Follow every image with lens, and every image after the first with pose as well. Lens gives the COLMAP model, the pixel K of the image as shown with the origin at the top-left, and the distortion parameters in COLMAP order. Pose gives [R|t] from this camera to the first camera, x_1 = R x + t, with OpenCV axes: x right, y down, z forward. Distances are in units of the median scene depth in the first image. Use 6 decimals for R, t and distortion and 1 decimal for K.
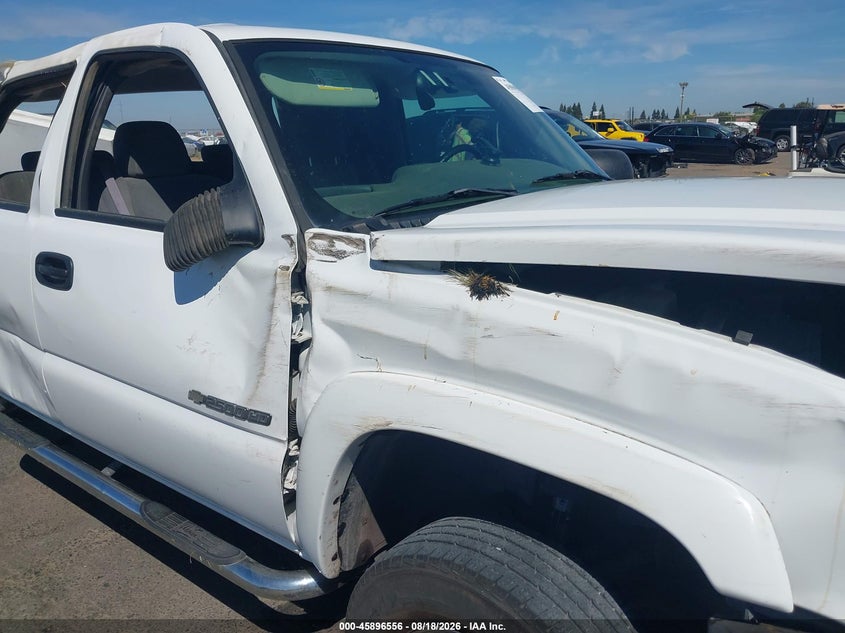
lens RADIAL K [[661.8, 0, 422.5], [0, 661.8, 316.5], [0, 0, 1]] dist [0.011041, 0.003135]
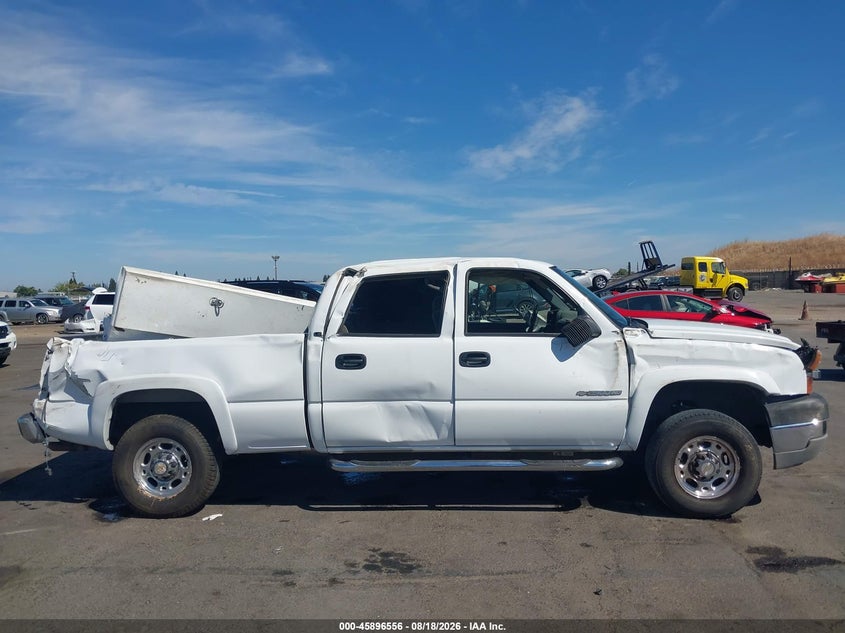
lens RADIAL K [[661.8, 0, 422.5], [0, 661.8, 316.5], [0, 0, 1]] dist [0.011041, 0.003135]
pose [[0.820586, -0.020559, 0.571153, -2.641409], [0.157368, 0.968850, -0.191220, 0.253495], [-0.549431, 0.246794, 0.798260, -0.953818]]
